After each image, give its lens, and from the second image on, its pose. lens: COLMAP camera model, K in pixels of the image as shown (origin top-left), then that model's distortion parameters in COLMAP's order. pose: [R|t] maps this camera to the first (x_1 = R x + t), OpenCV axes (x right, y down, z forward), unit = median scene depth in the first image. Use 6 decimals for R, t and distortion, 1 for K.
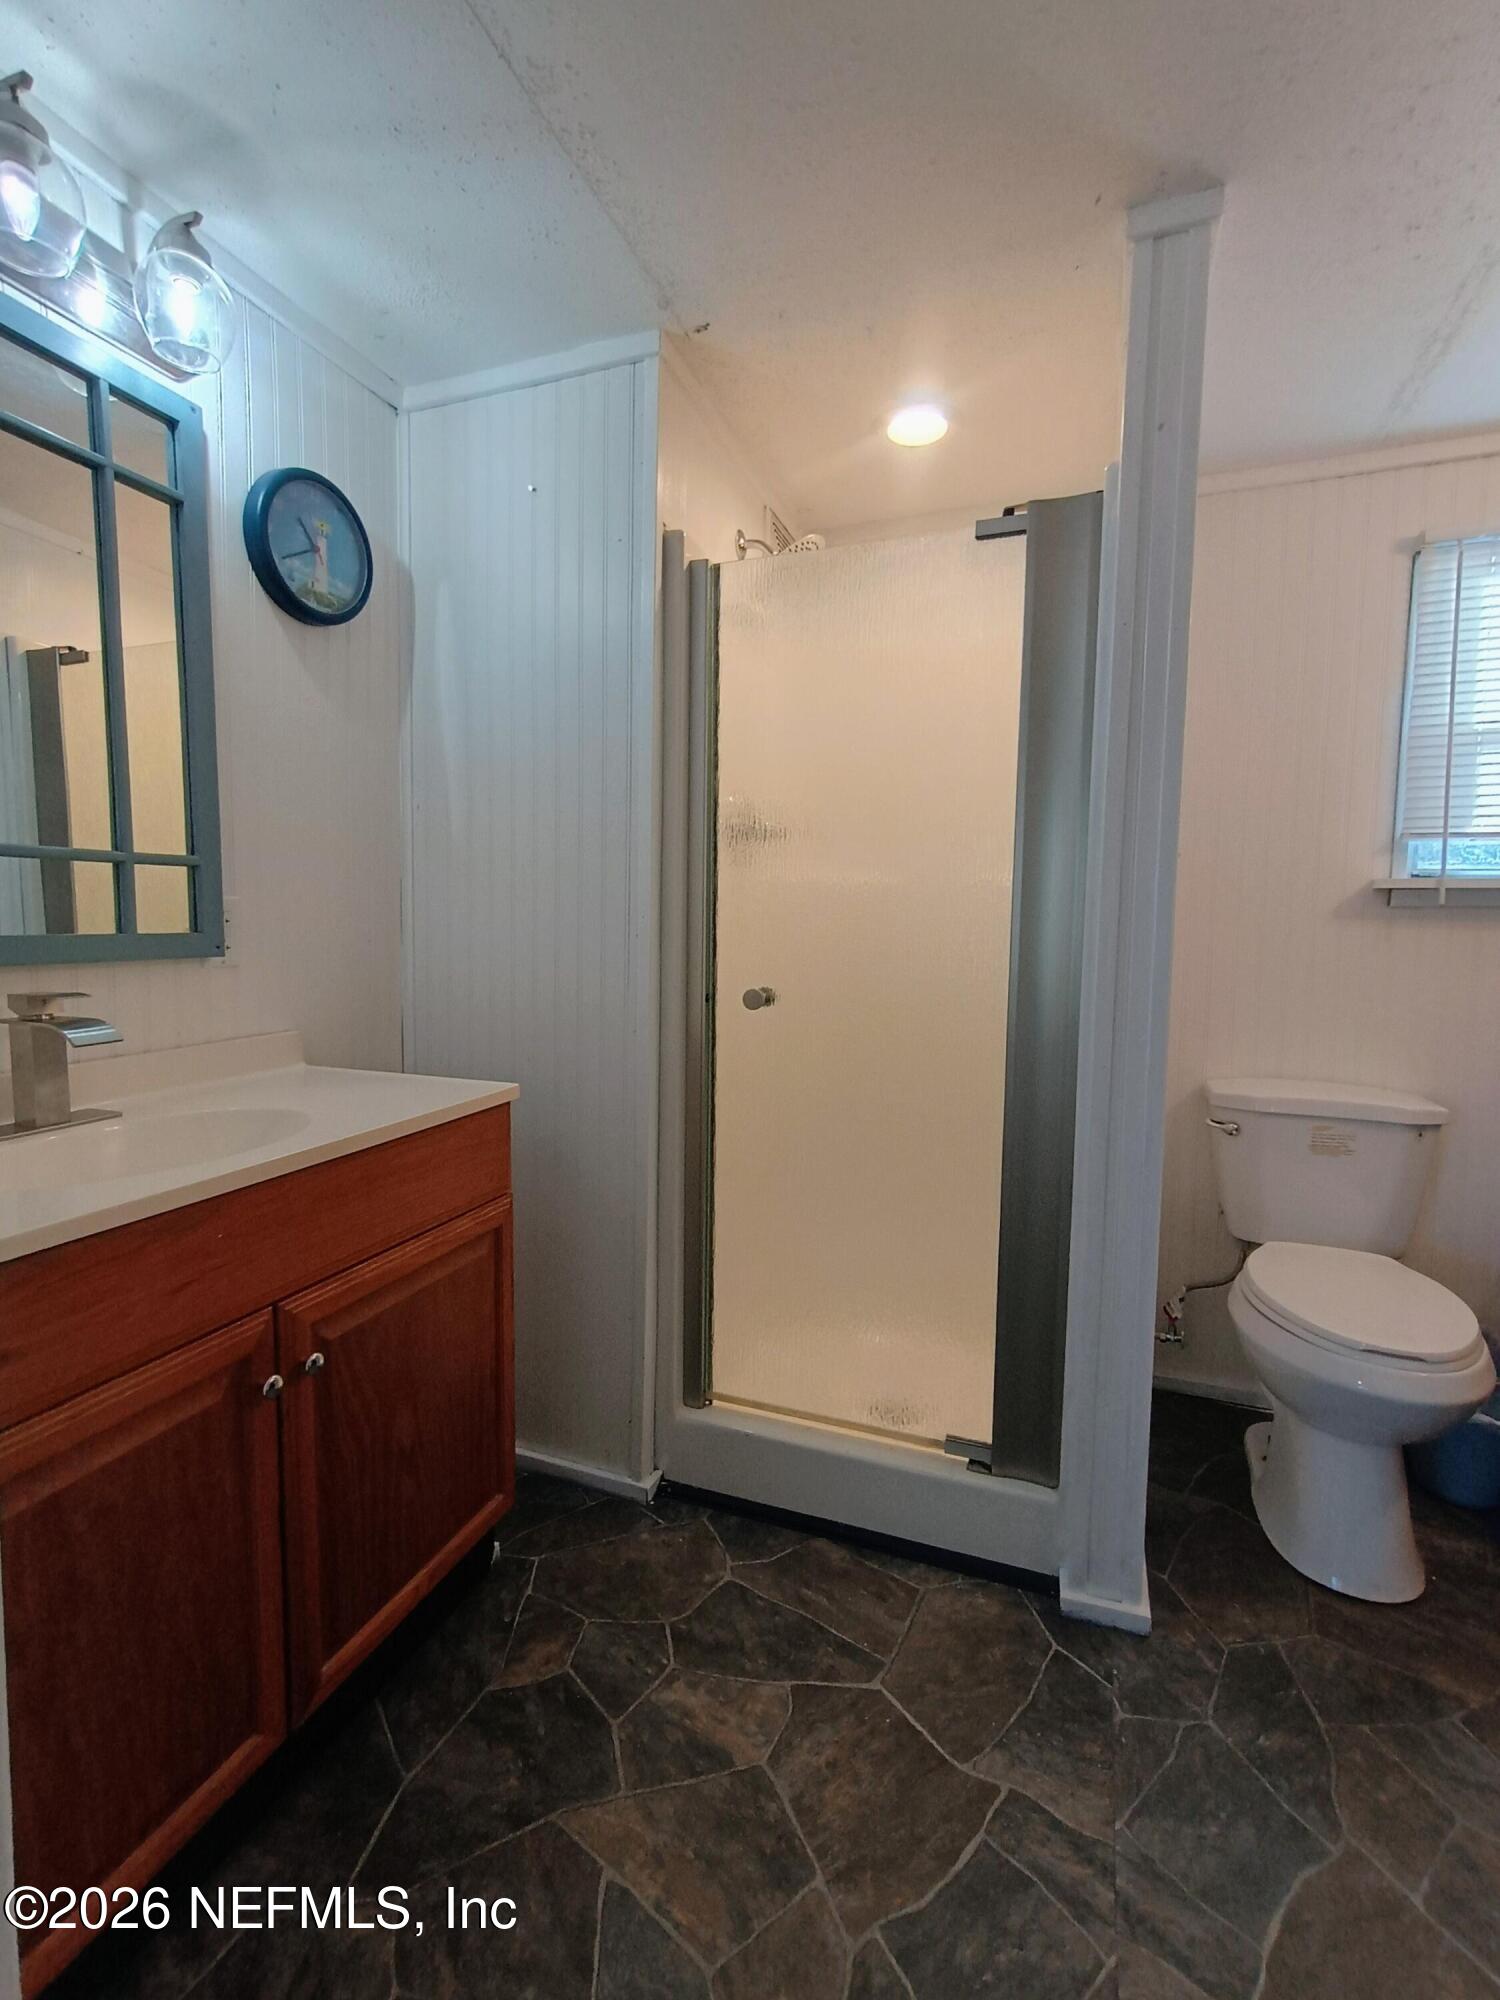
lens RADIAL K [[890.4, 0, 736.8], [0, 890.4, 1006.7], [0, 0, 1]] dist [-0.015260, -0.001364]
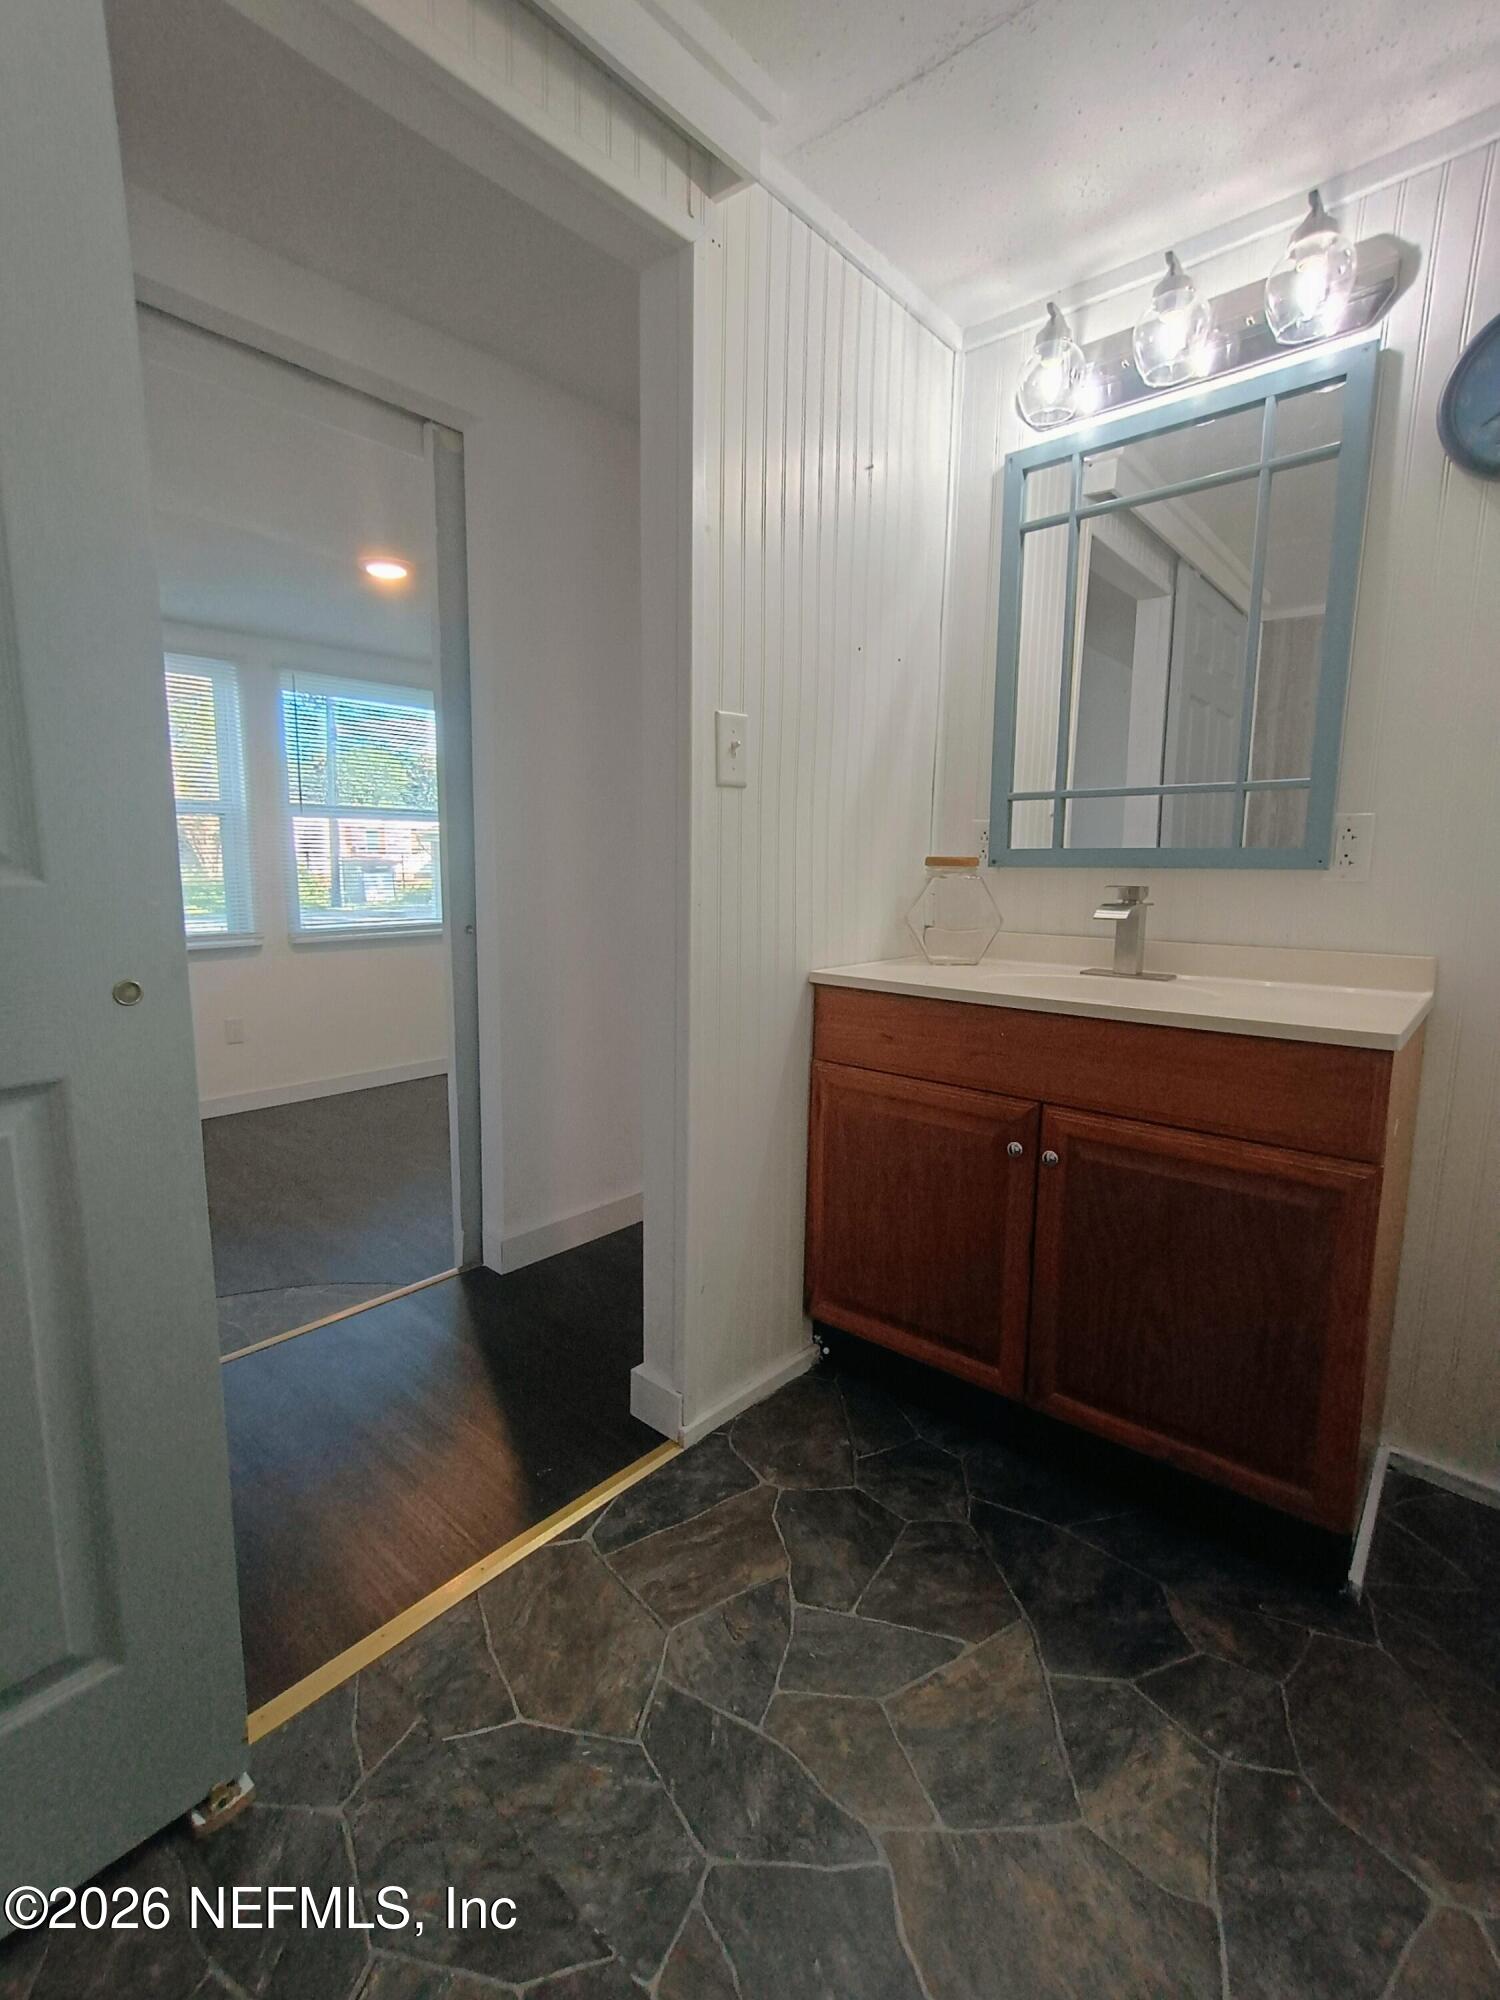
lens RADIAL K [[890.4, 0, 738.3], [0, 890.4, 993.9], [0, 0, 1]] dist [-0.015260, -0.001364]
pose [[-0.358793, 0.131896, -0.924051, 0.839395], [-0.085587, 0.981147, 0.173277, -0.038927], [0.929485, 0.141257, -0.340740, 0.885683]]
